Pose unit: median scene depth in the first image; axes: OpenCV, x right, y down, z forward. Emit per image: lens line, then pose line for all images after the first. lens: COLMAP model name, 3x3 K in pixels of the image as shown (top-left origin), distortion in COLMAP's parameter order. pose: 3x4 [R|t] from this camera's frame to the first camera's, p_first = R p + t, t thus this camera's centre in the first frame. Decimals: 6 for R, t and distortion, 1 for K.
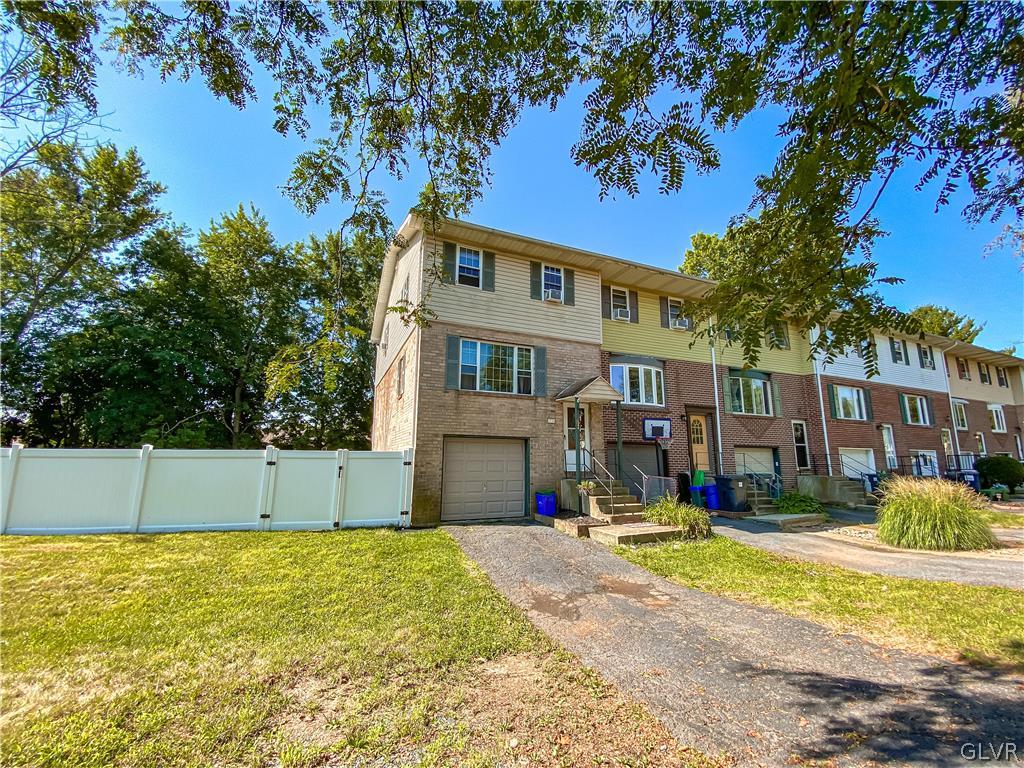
lens RADIAL K [[416.0, 0, 514.8], [0, 416.0, 380.2], [0, 0, 1]] dist [0.017847, -0.016727]
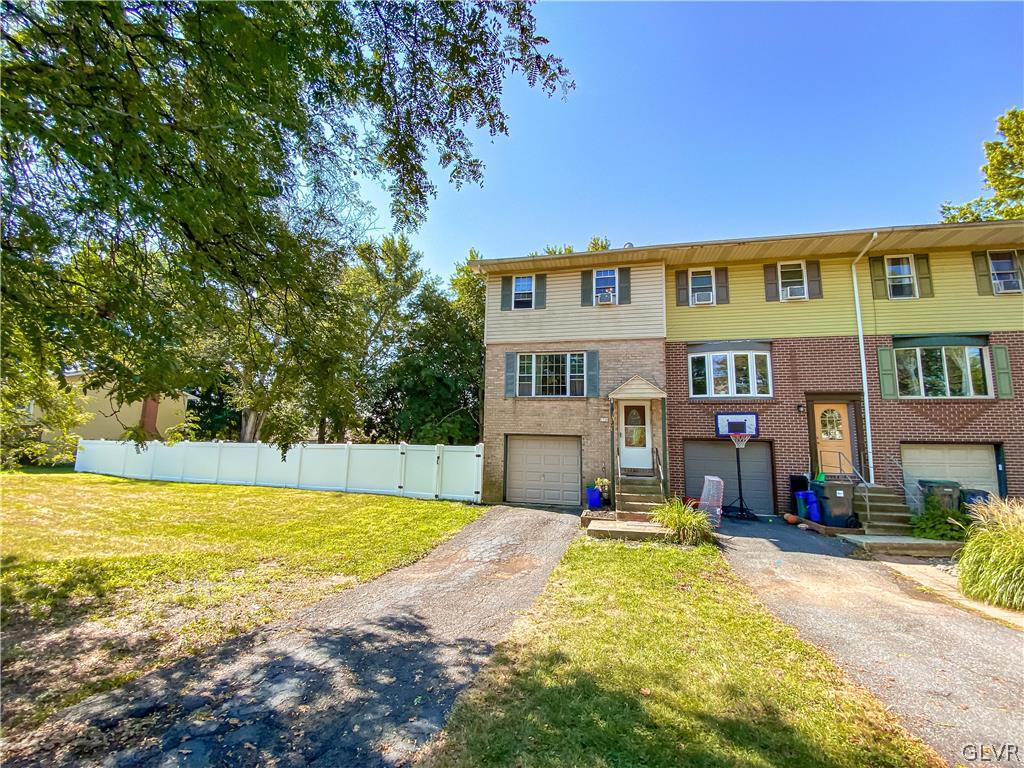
lens RADIAL K [[412.9, 0, 512.0], [0, 412.9, 384.0], [0, 0, 1]] dist [0.039211, -0.031924]
pose [[0.804937, -0.071263, -0.589066, 0.519642], [0.099381, 0.994930, 0.015437, -0.031669], [0.584979, -0.070968, 0.807937, 0.012152]]
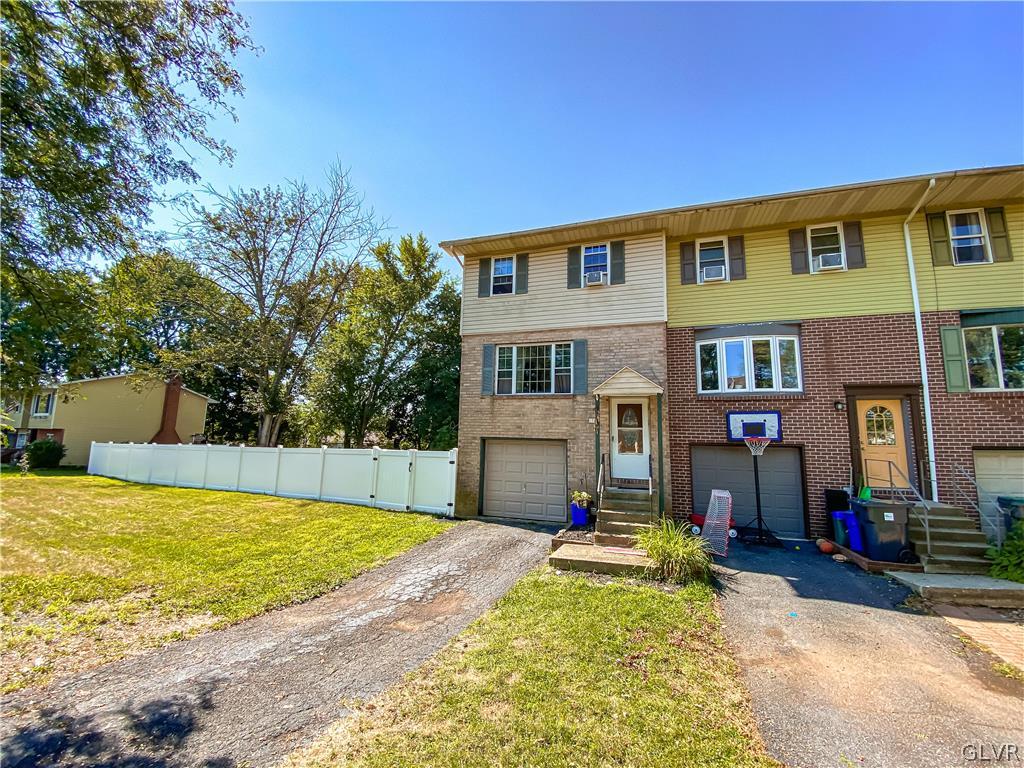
lens RADIAL K [[412.8, 0, 512.0], [0, 412.8, 384.0], [0, 0, 1]] dist [0.025889, -0.022074]
pose [[0.746704, -0.084426, -0.659777, 0.543890], [0.110504, 0.993873, -0.002114, 0.001866], [0.655913, -0.071330, 0.751459, 0.213850]]
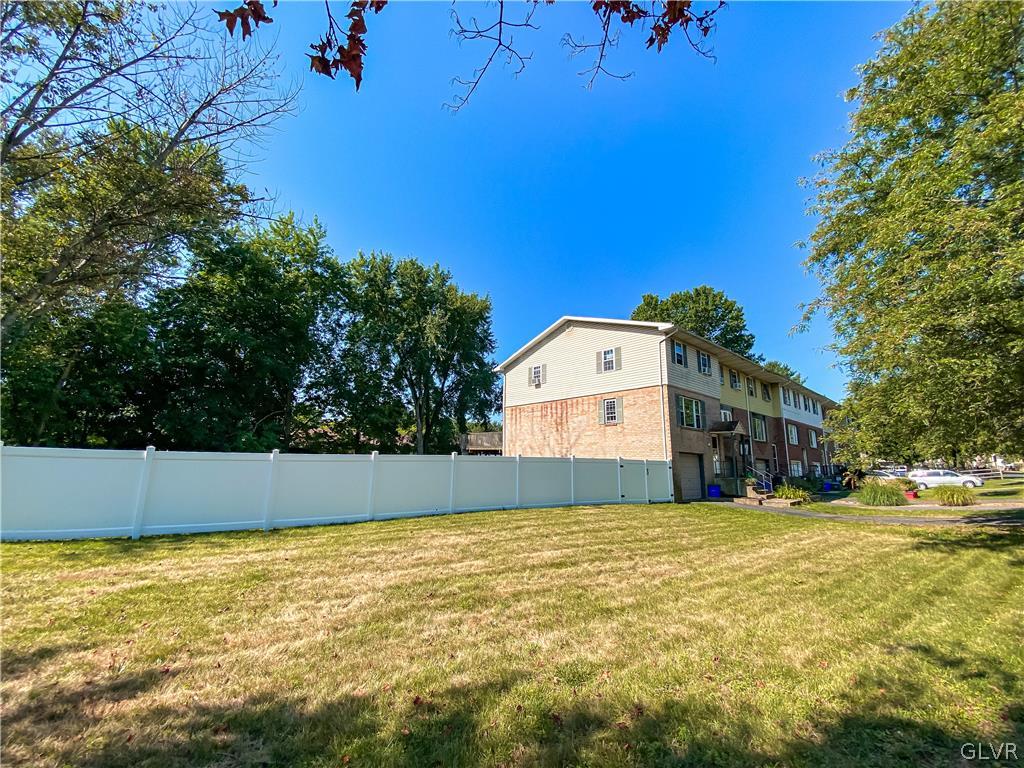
lens RADIAL K [[412.8, 0, 512.0], [0, 412.8, 384.0], [0, 0, 1]] dist [0.025889, -0.022074]
pose [[0.959626, 0.061775, 0.274410, -1.181367], [-0.060593, 0.998081, -0.012788, -0.080057], [-0.274674, -0.004356, 0.961528, -0.440476]]
